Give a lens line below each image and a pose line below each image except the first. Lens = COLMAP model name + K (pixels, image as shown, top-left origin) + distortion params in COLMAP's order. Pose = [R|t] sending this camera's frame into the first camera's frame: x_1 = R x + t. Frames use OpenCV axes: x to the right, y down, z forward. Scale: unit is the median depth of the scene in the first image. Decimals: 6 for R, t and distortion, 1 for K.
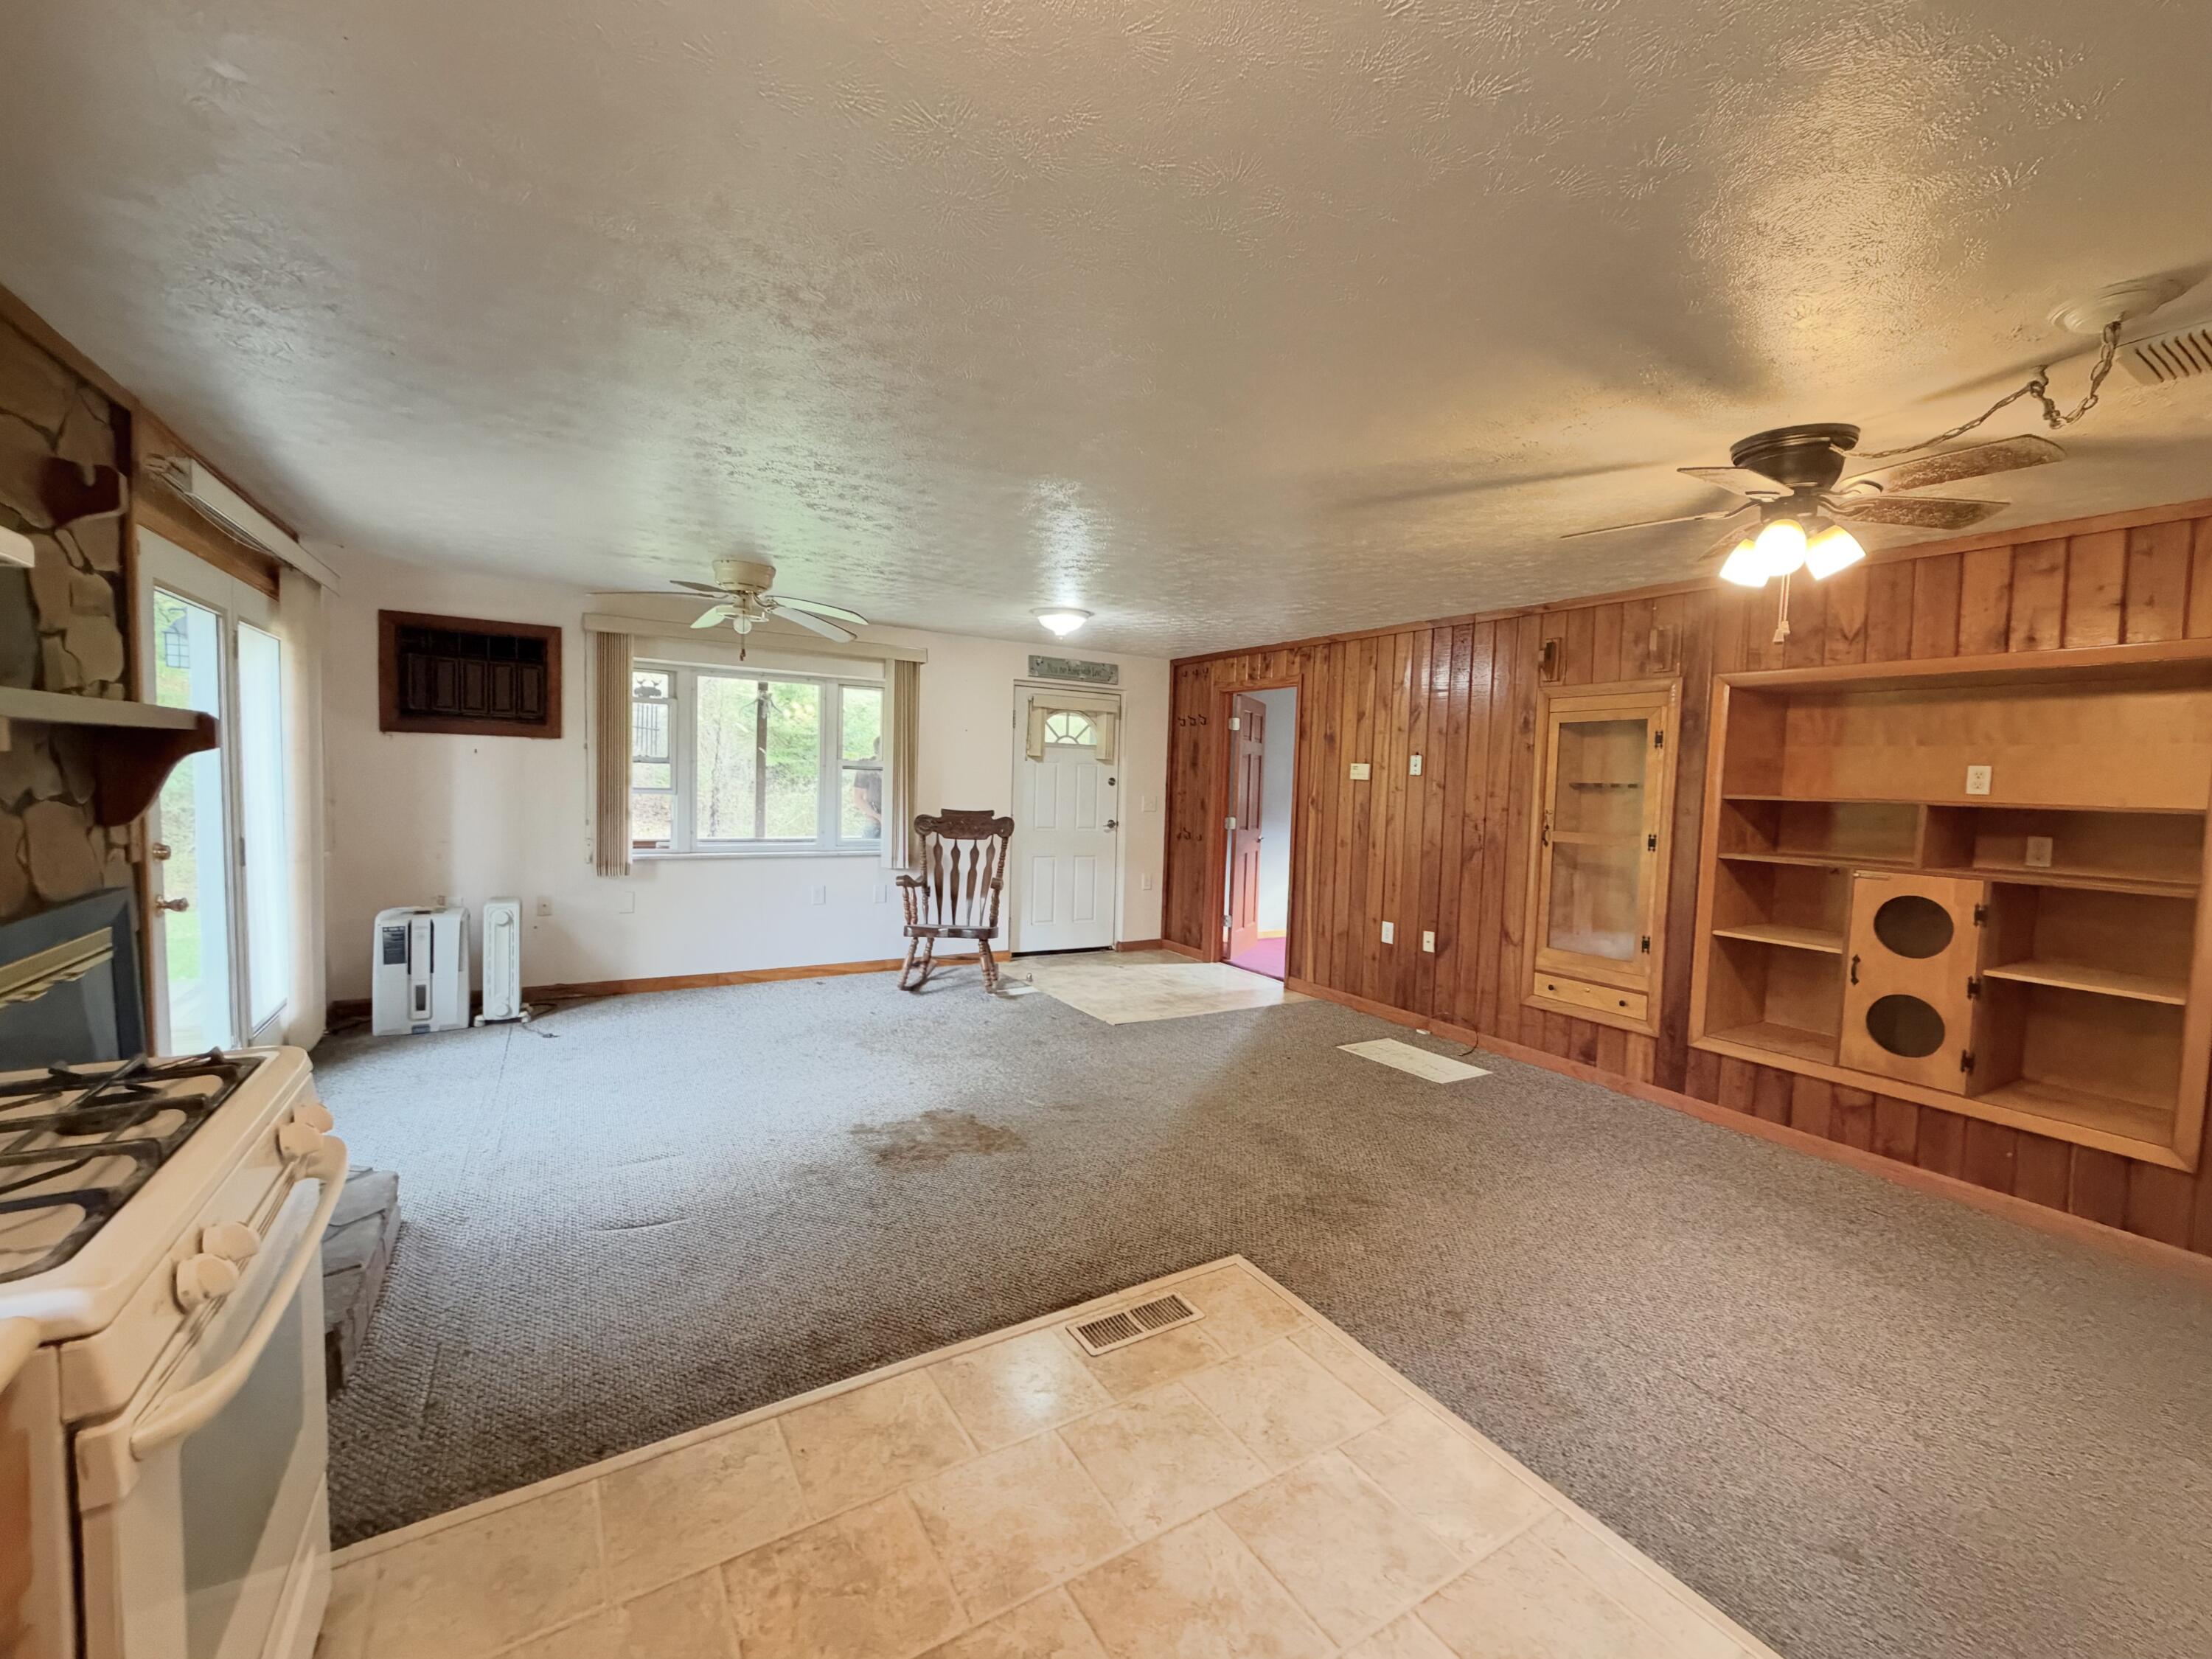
lens RADIAL K [[915.8, 0, 1107.9], [0, 915.8, 833.3], [0, 0, 1]] dist [0.000835, 0.000136]
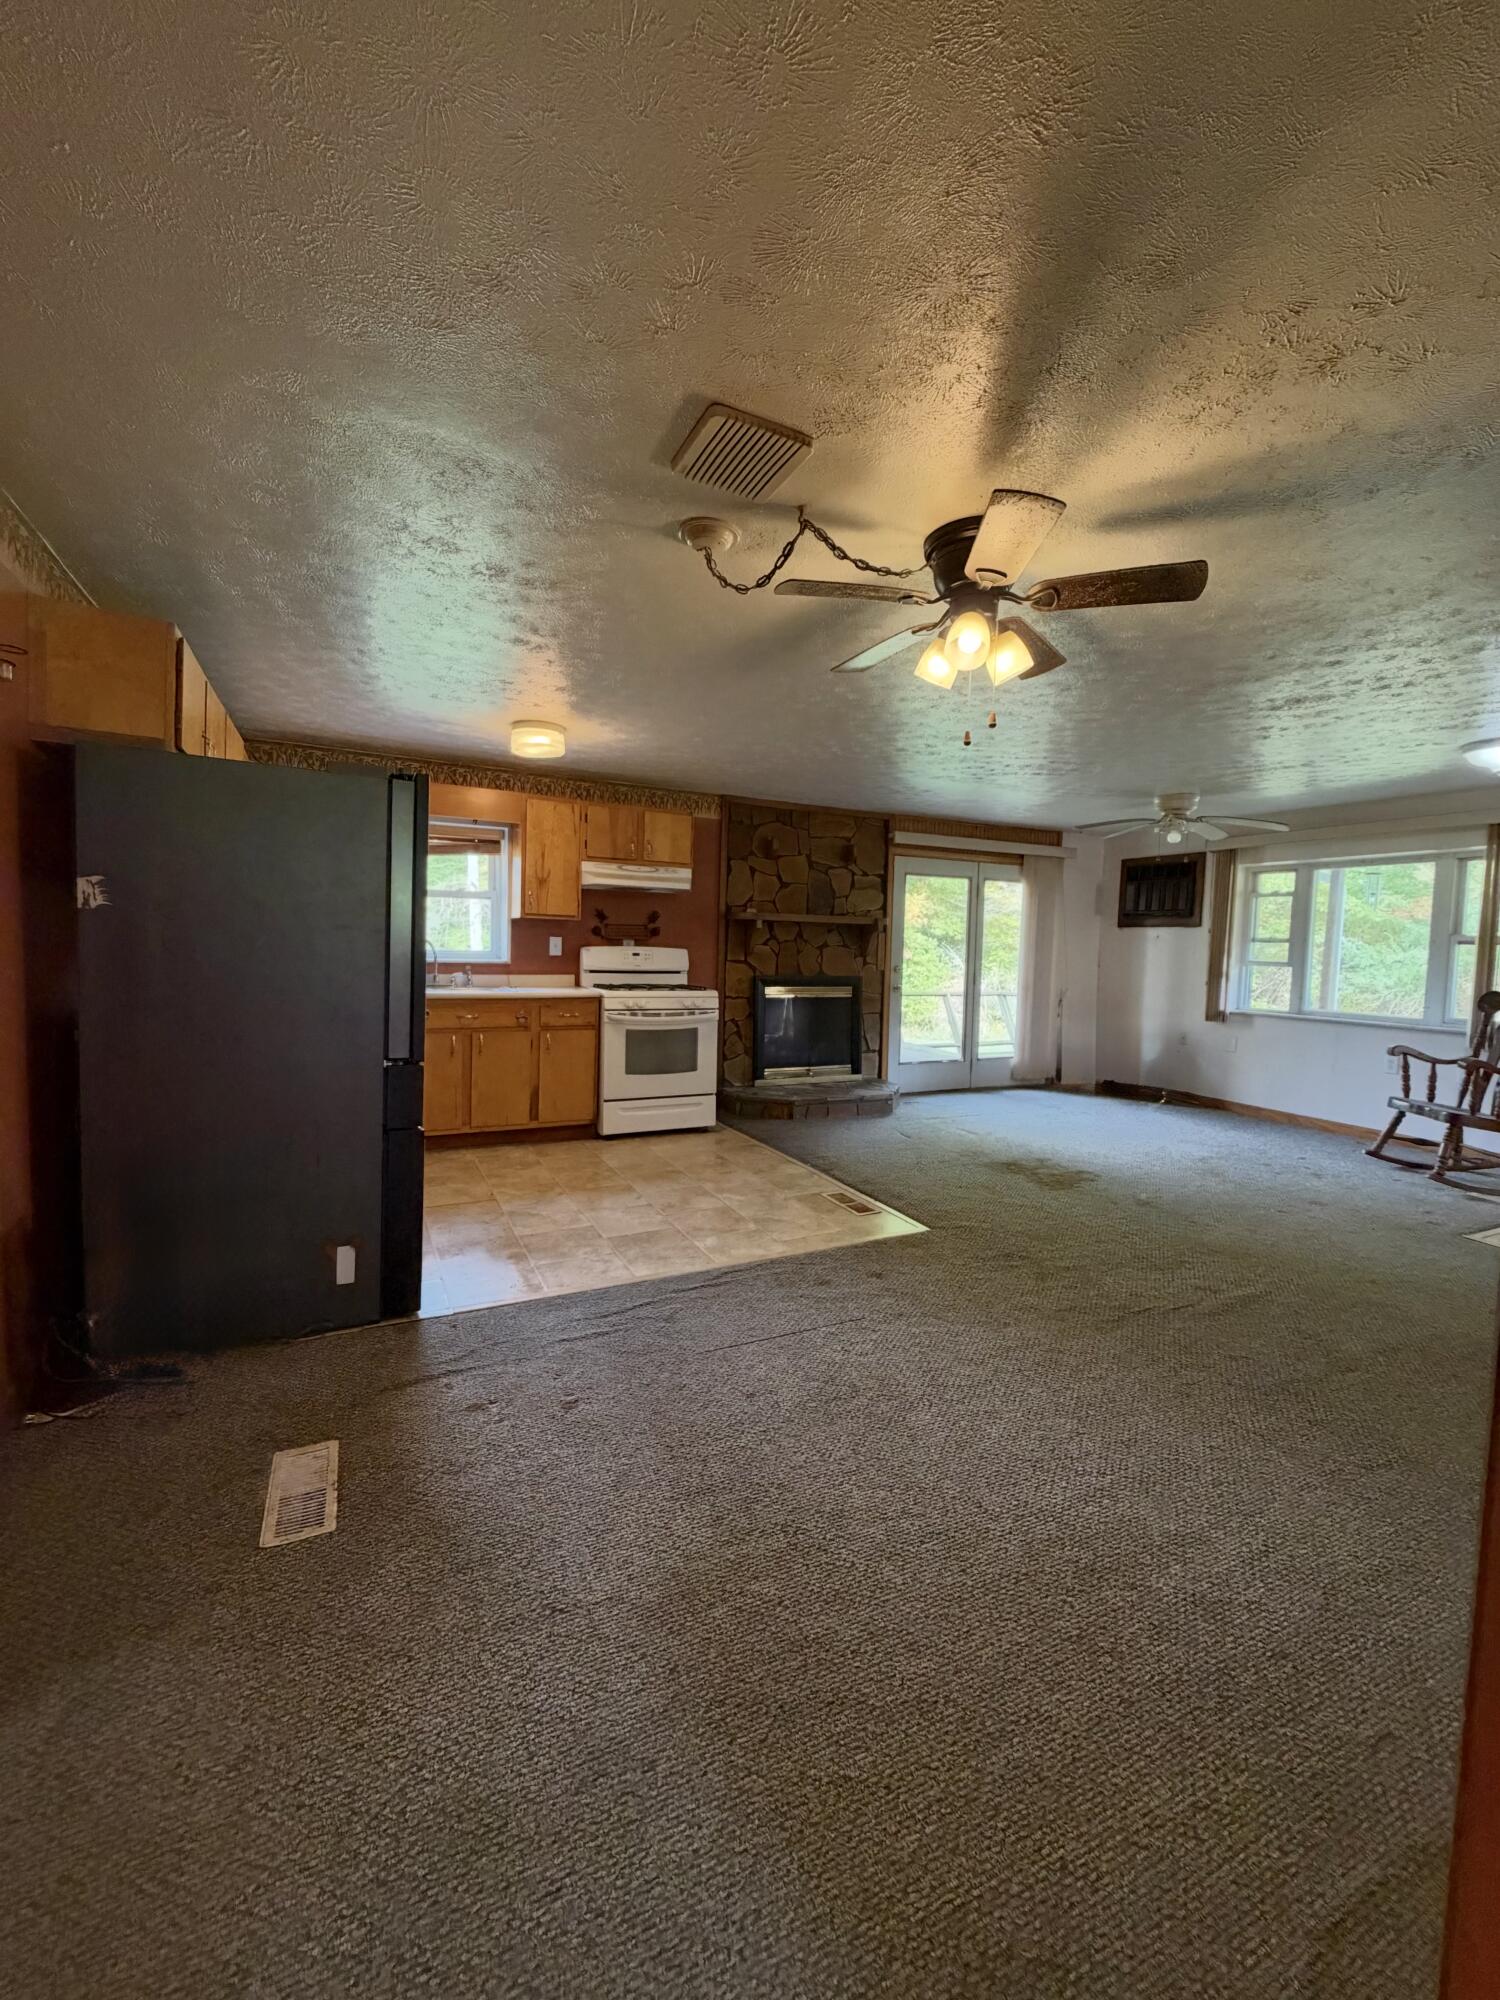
lens RADIAL K [[797.6, 0, 747.5], [0, 797.6, 994.9], [0, 0, 1]] dist [-0.000379, 0.000699]
pose [[-0.096856, 0.027727, -0.994912, 0.971855], [-0.092887, 0.994997, 0.036772, 0.033951], [0.990955, 0.095976, -0.093796, 0.516357]]
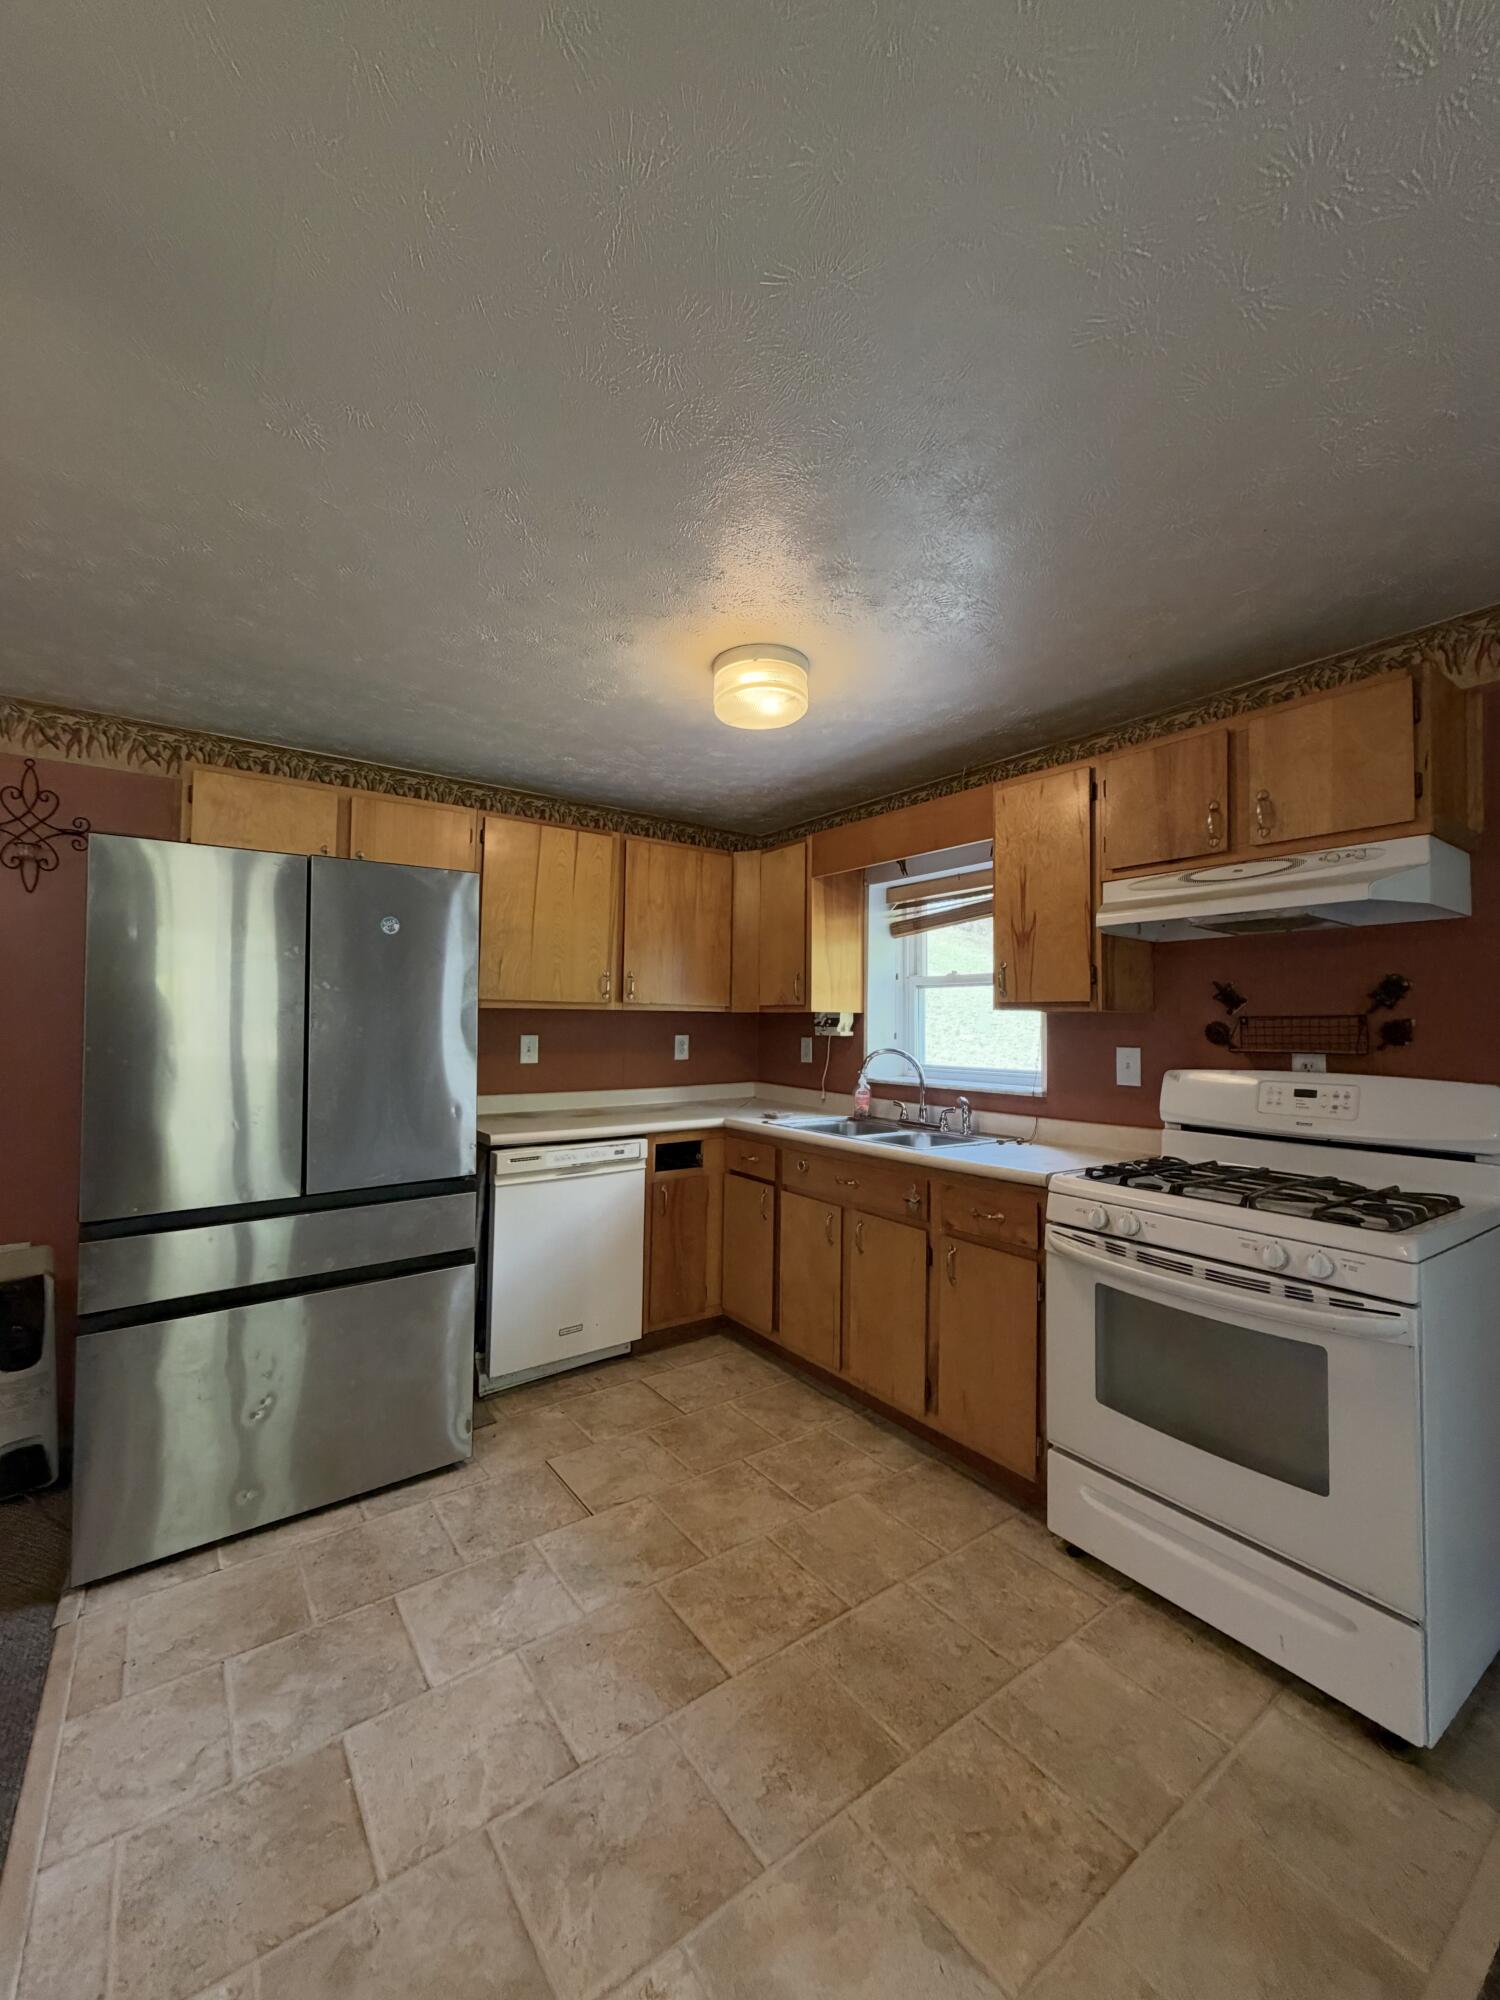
lens RADIAL K [[797.6, 0, 747.5], [0, 797.6, 994.9], [0, 0, 1]] dist [-0.000379, 0.000699]
pose [[-0.996661, -0.047271, -0.066581, 0.024155], [-0.048628, 0.998638, 0.018902, -0.023166], [0.065597, 0.022077, -0.997602, 0.683089]]
